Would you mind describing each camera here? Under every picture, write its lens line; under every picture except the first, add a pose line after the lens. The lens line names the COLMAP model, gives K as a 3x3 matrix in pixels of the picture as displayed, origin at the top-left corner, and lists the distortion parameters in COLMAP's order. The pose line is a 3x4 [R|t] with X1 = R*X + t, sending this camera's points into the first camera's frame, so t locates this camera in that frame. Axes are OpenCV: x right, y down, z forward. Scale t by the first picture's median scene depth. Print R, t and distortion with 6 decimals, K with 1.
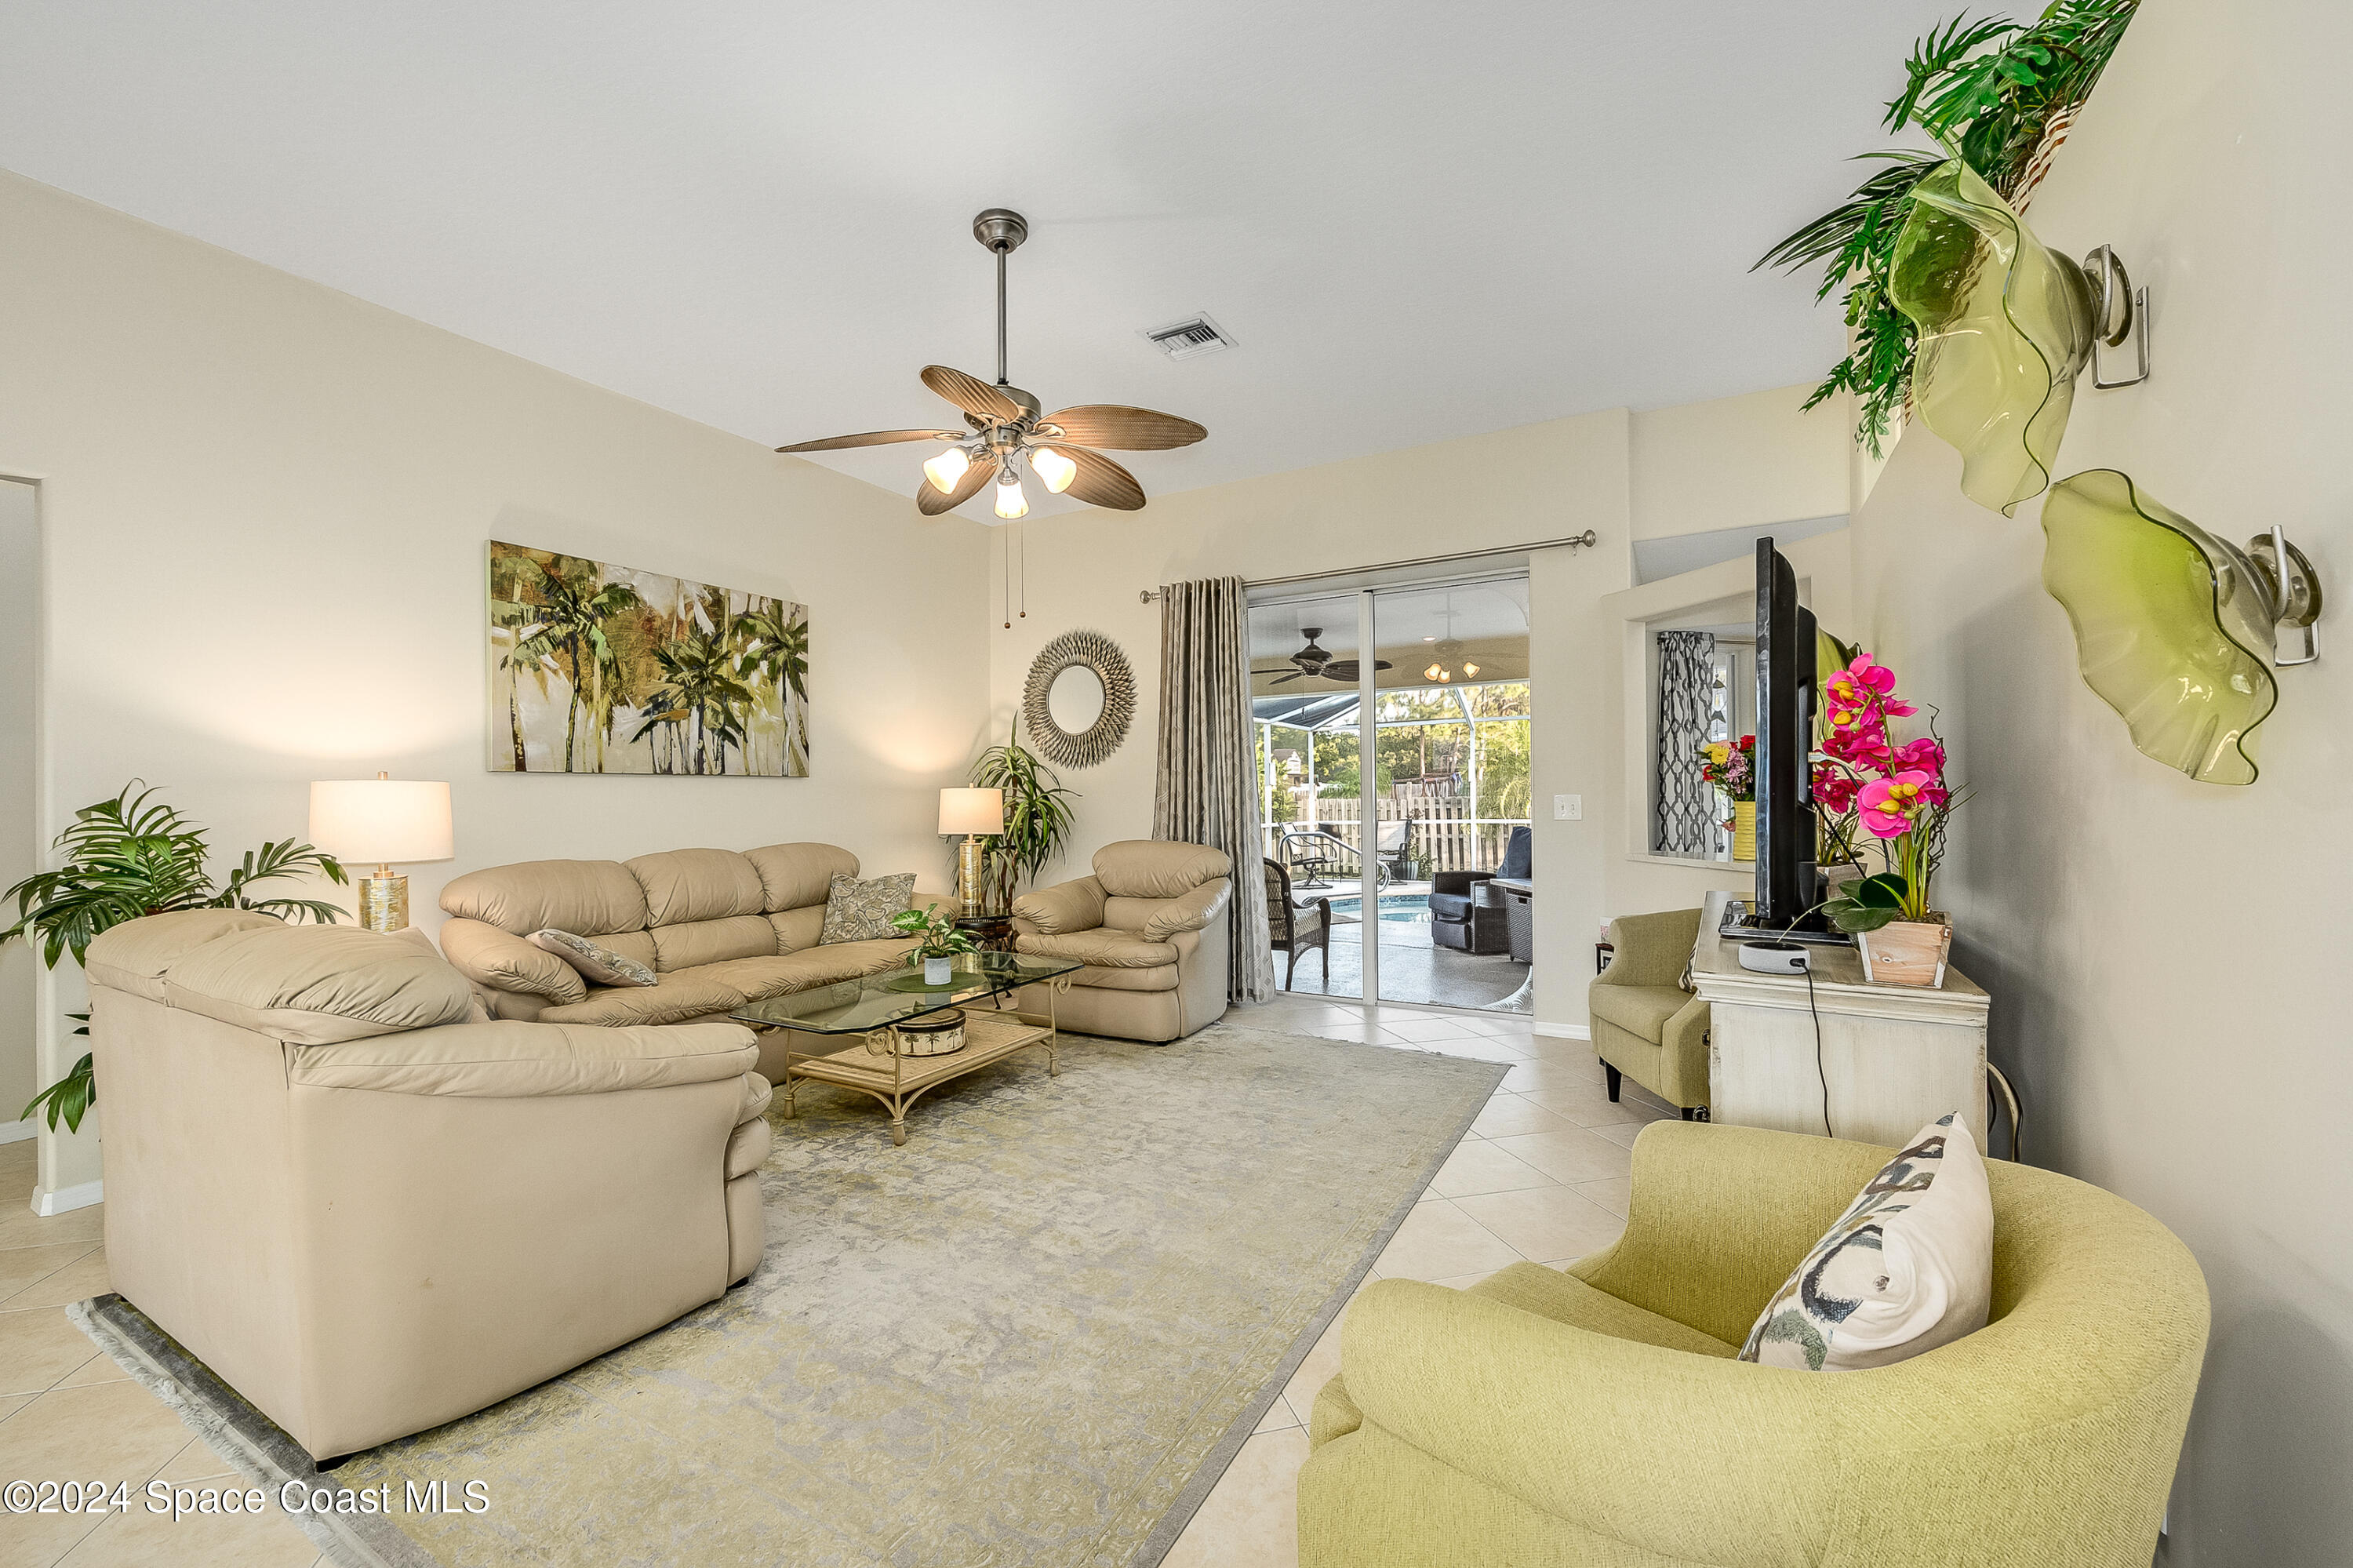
lens RADIAL K [[939.2, 0, 1173.6], [0, 939.2, 781.0], [0, 0, 1]] dist [-0.000399, 0.000150]
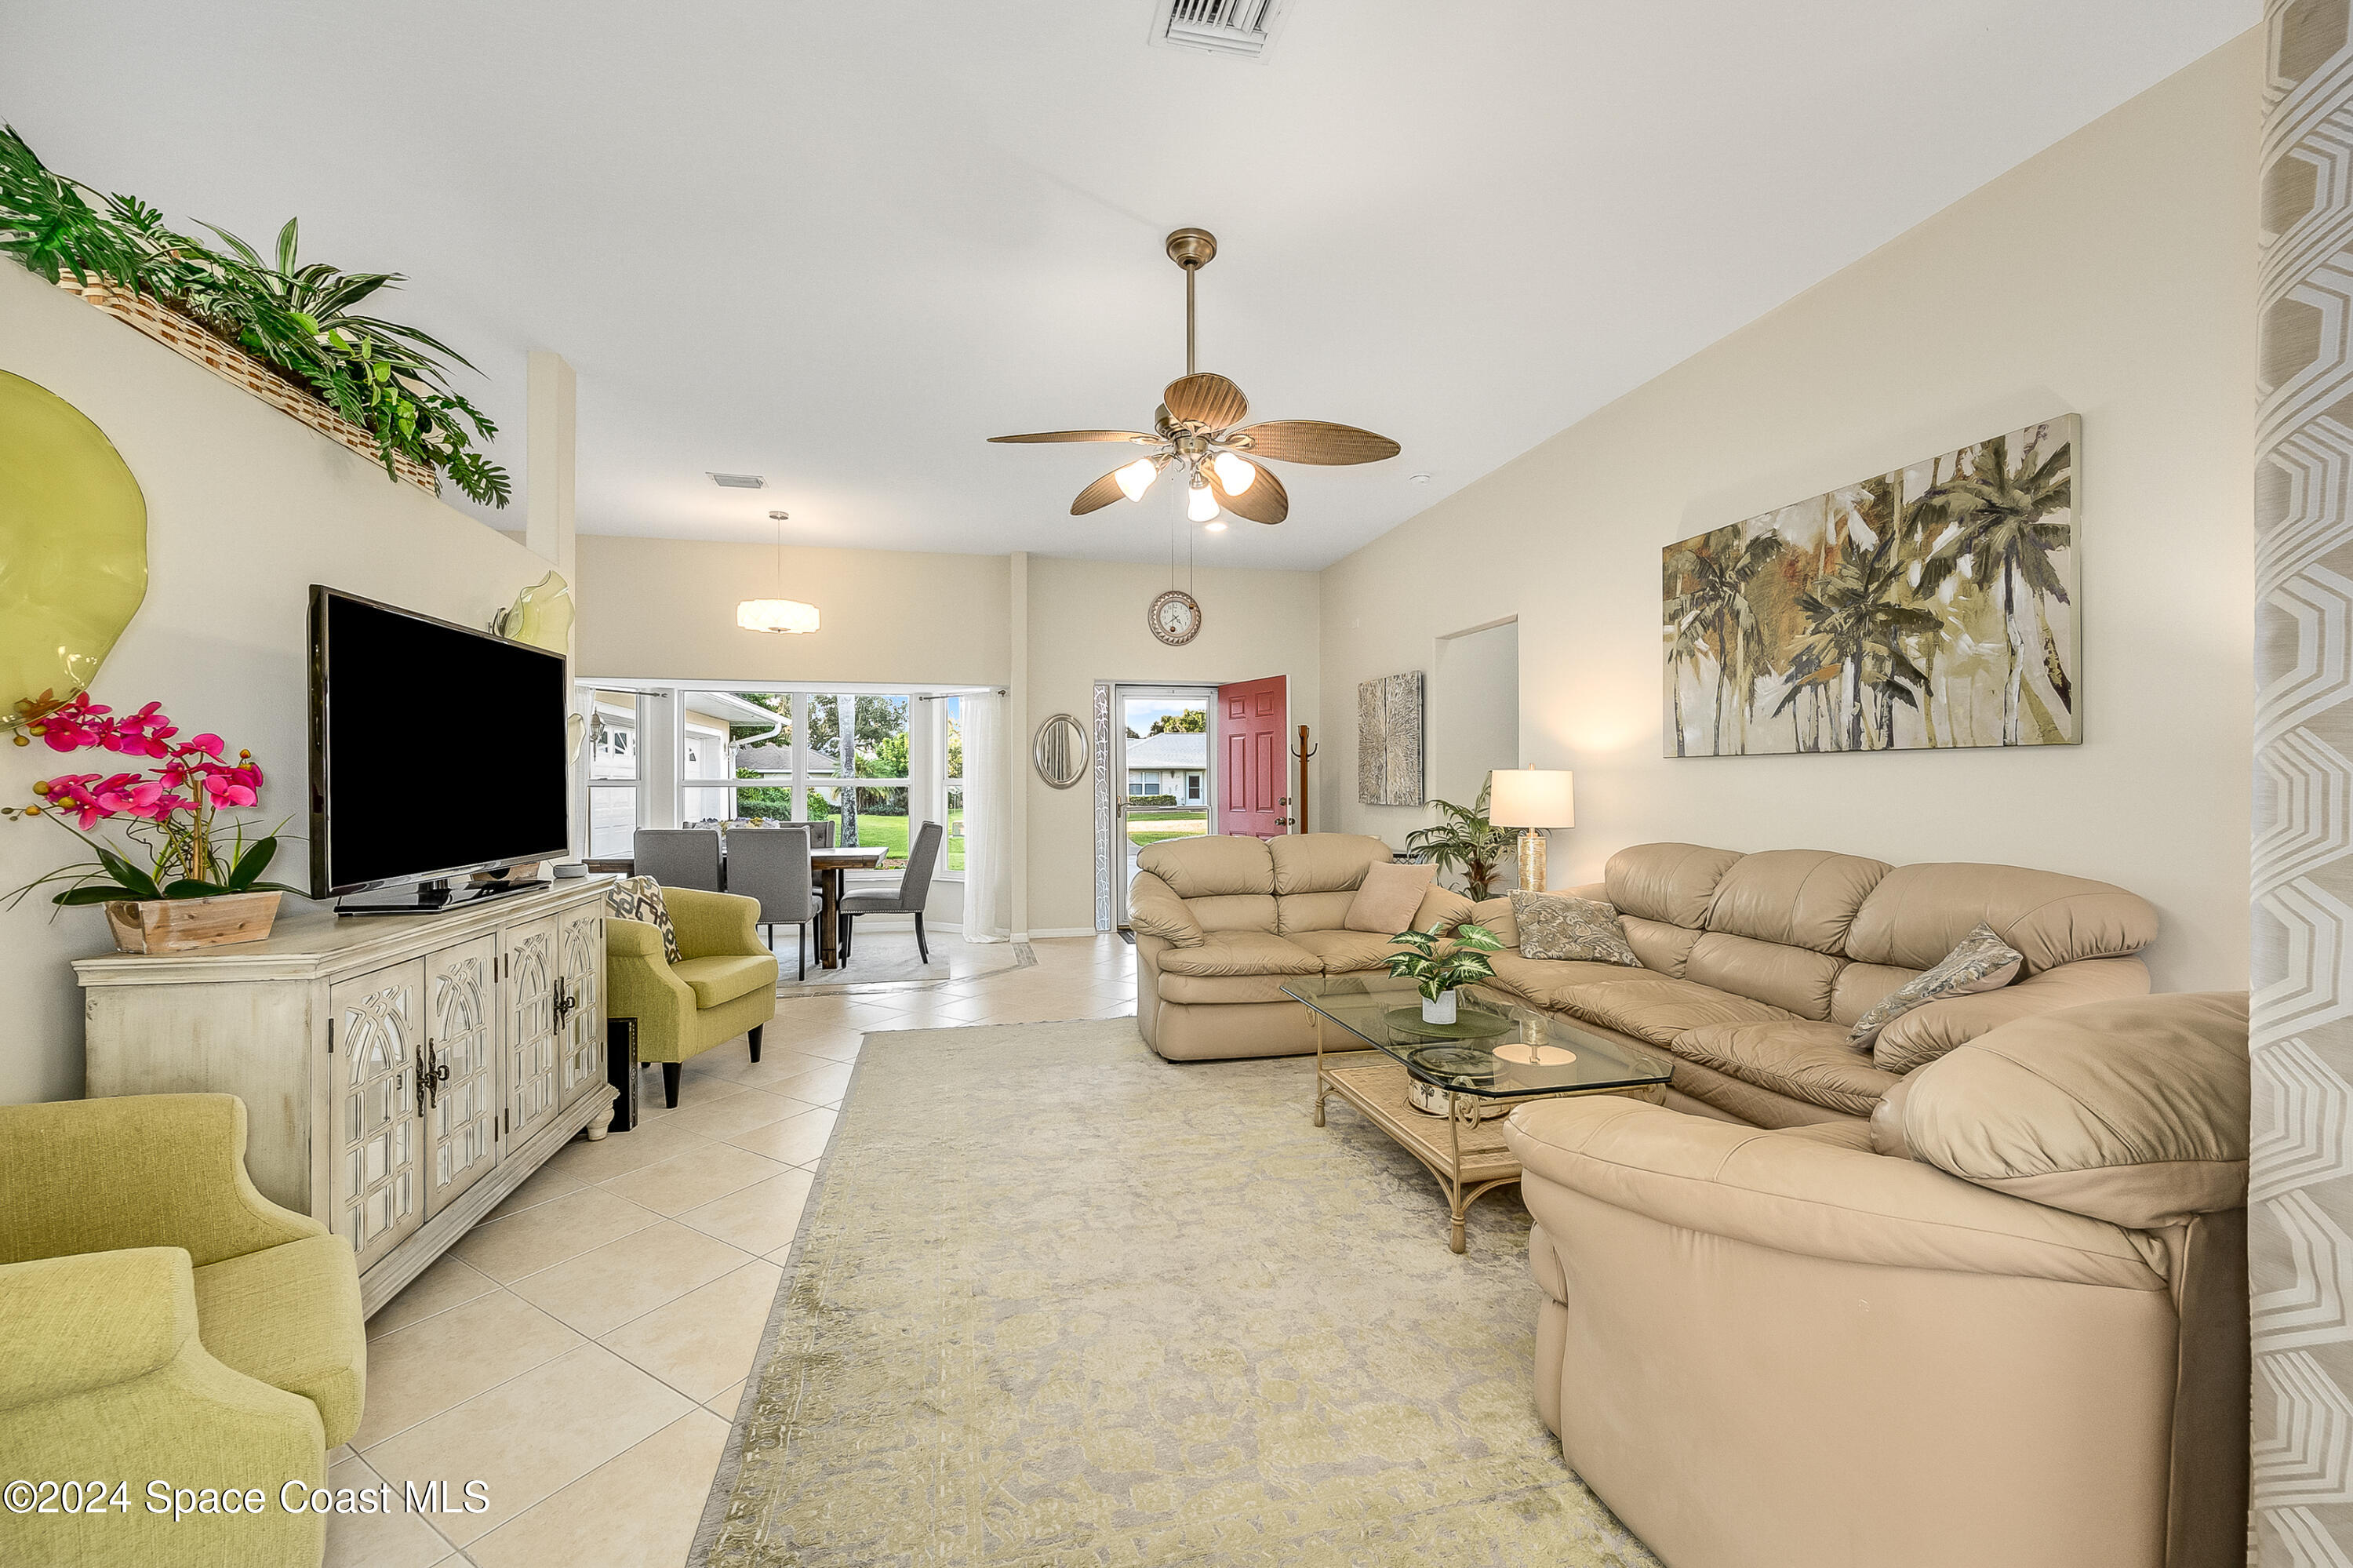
lens RADIAL K [[939.2, 0, 1173.6], [0, 939.2, 781.0], [0, 0, 1]] dist [-0.000399, 0.000150]
pose [[-0.735549, 0.009618, -0.677404, 0.372647], [0.019703, 0.999780, -0.007199, 0.011379], [0.677185, -0.018642, -0.735576, 1.191829]]
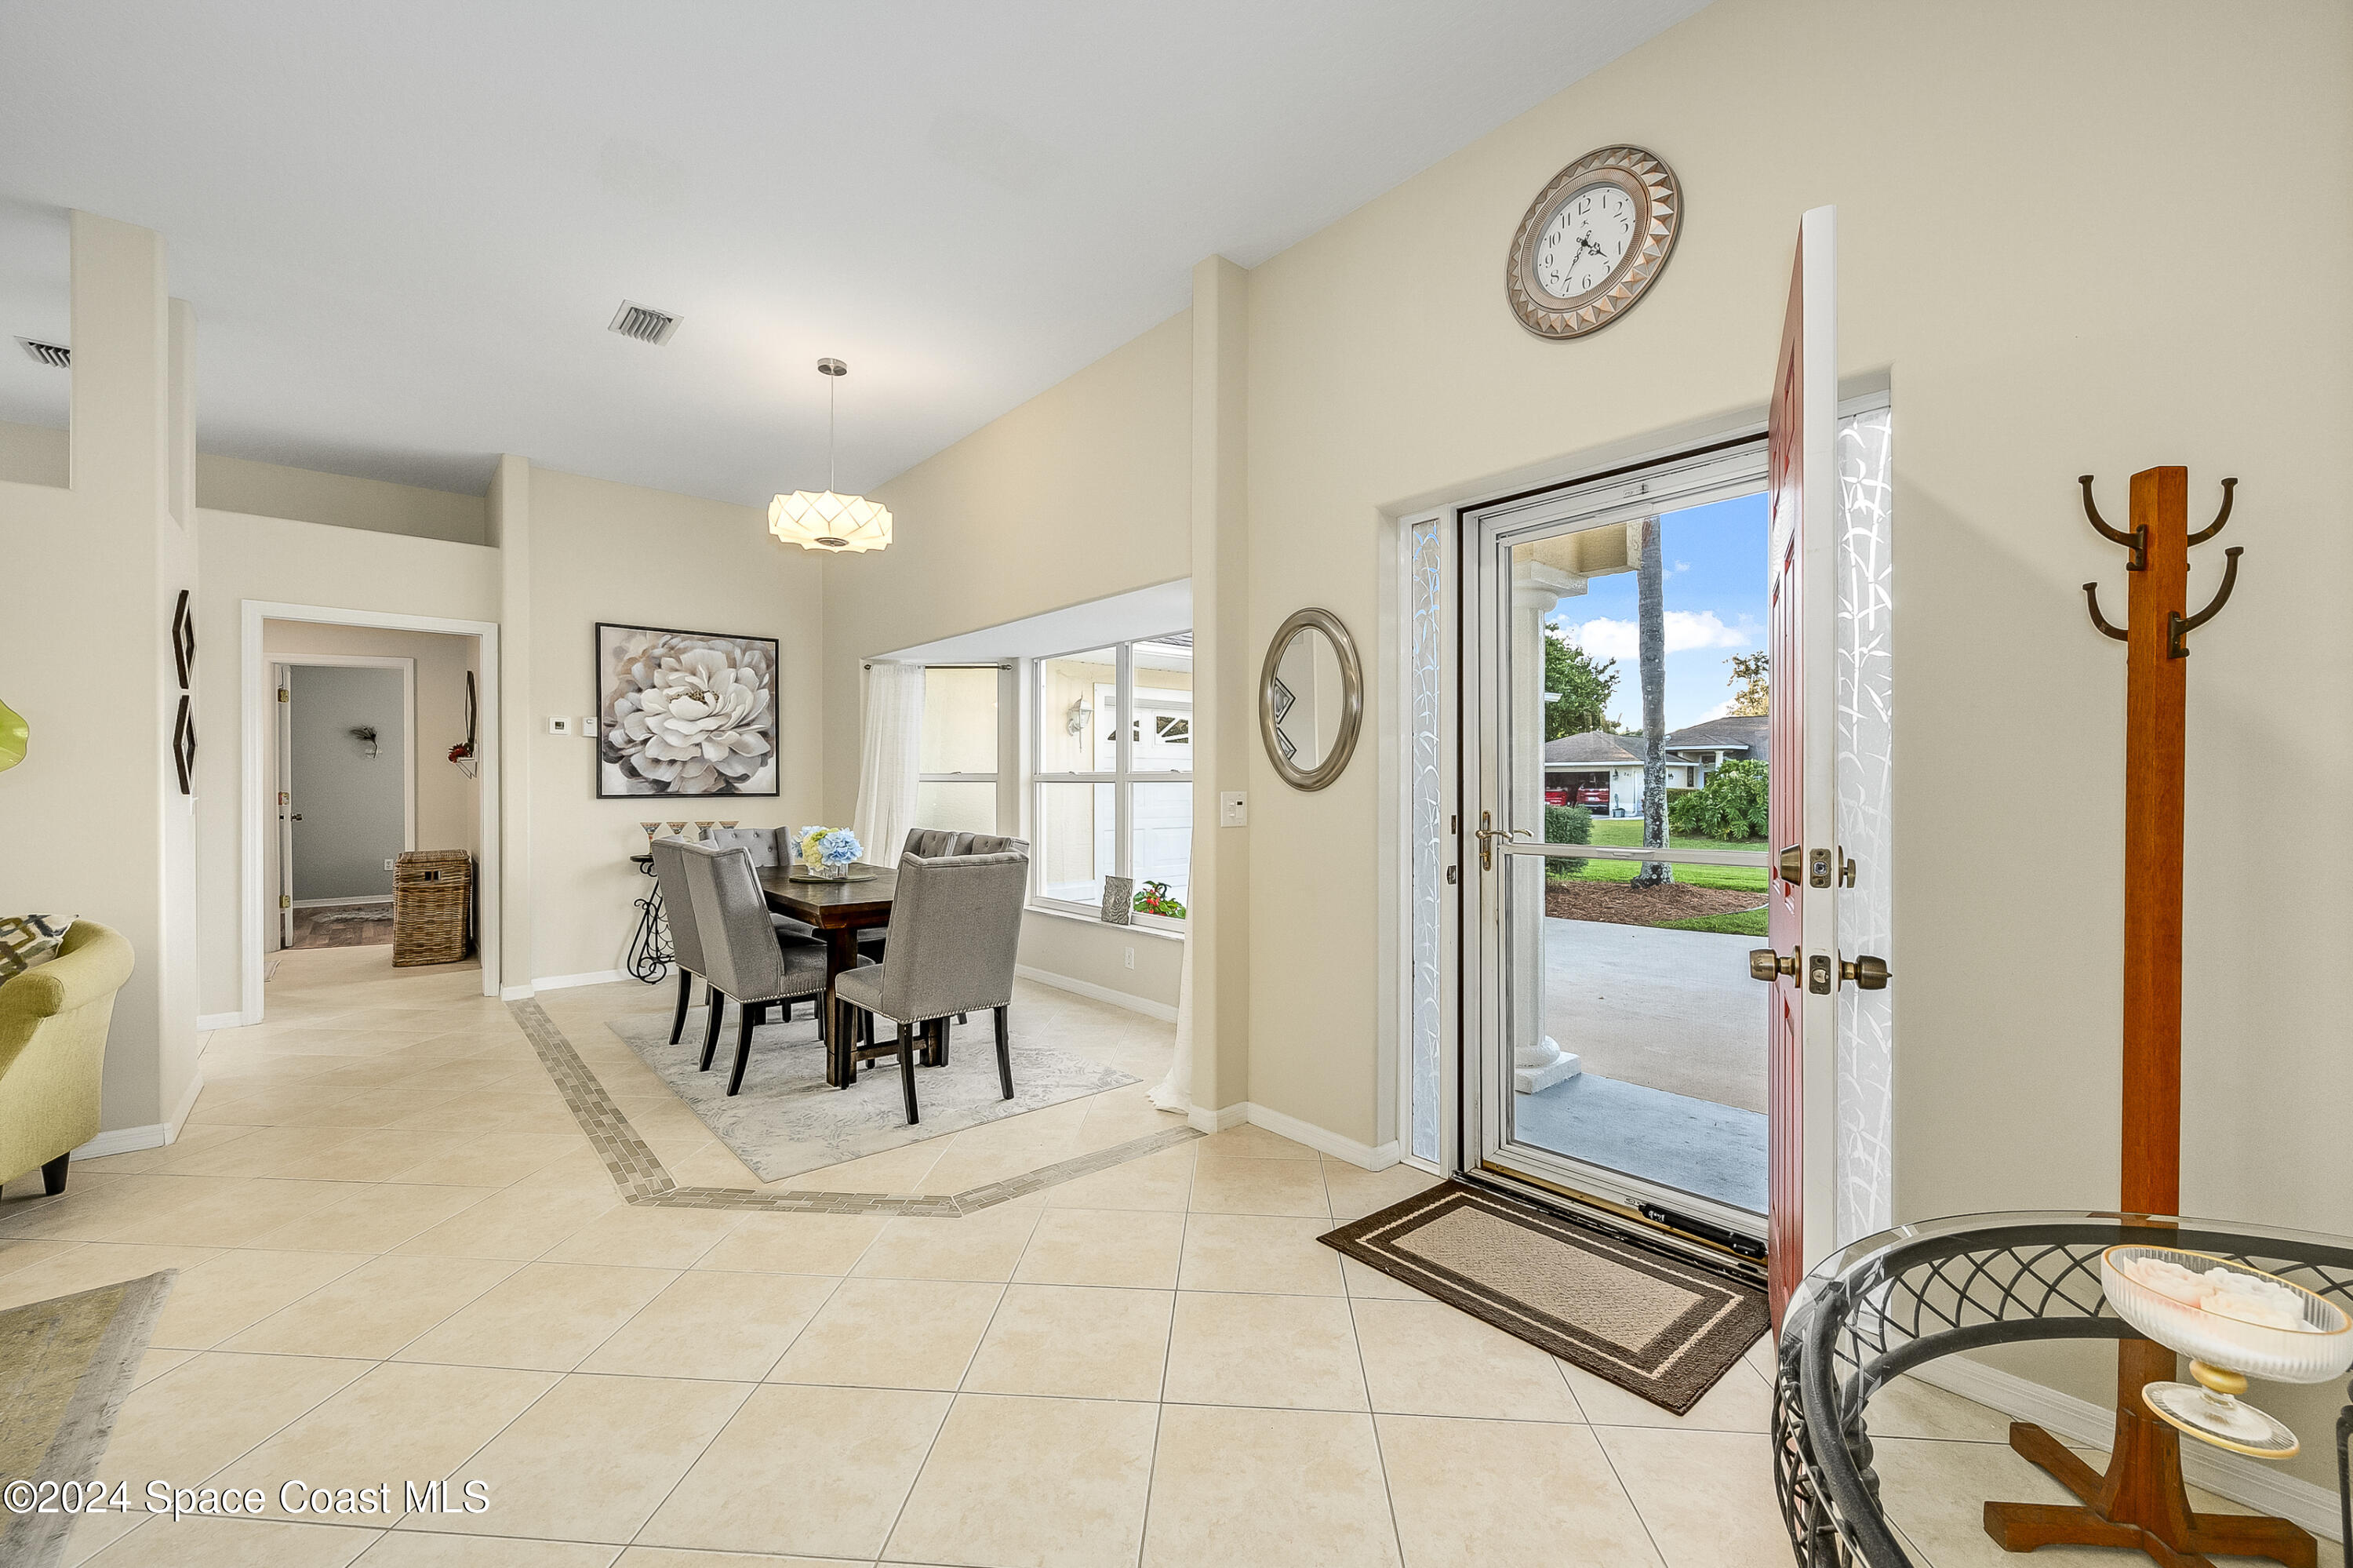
lens RADIAL K [[908.8, 0, 1176.5], [0, 908.8, 784.0], [0, 0, 1]] dist [0.000483, 0.000394]
pose [[-0.945419, 0.009181, 0.325727, -0.735961], [0.005045, 0.999896, -0.013540, 0.013583], [-0.325817, -0.011158, -0.945367, 0.502983]]
